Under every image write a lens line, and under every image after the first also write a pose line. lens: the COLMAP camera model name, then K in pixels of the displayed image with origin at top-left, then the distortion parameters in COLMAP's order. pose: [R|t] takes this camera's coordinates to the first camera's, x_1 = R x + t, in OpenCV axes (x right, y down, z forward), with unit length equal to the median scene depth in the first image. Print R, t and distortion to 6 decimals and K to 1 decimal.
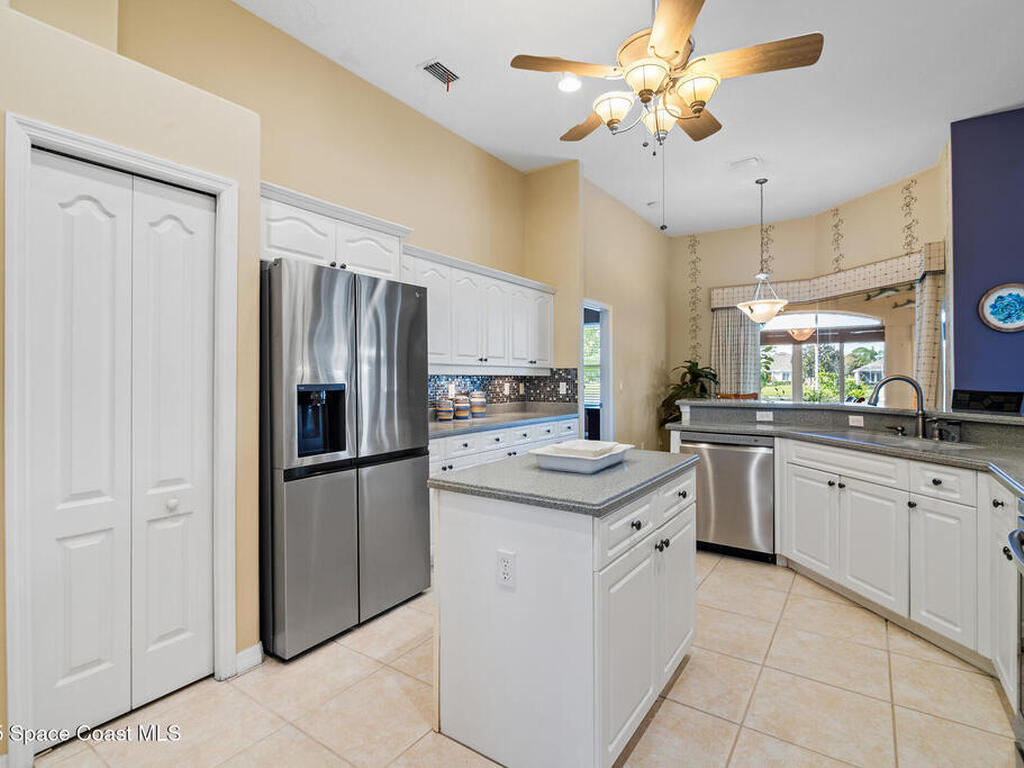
lens RADIAL K [[516.7, 0, 529.1], [0, 516.7, 377.8], [0, 0, 1]] dist [-0.001637, -0.000498]
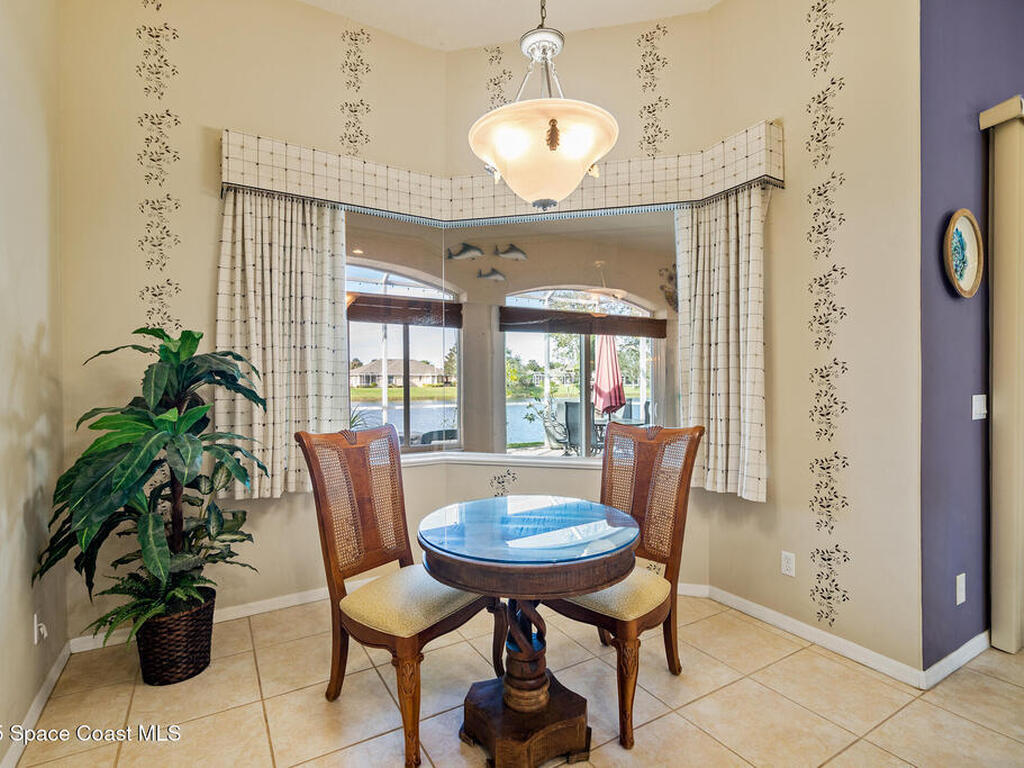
lens RADIAL K [[511.8, 0, 506.0], [0, 511.8, 385.4], [0, 0, 1]] dist [-0.000148, -0.000440]
pose [[0.457559, -0.010135, 0.889121, 0.235958], [0.004308, 0.999949, 0.009181, -0.002396], [-0.889169, -0.000370, 0.457579, 1.188057]]
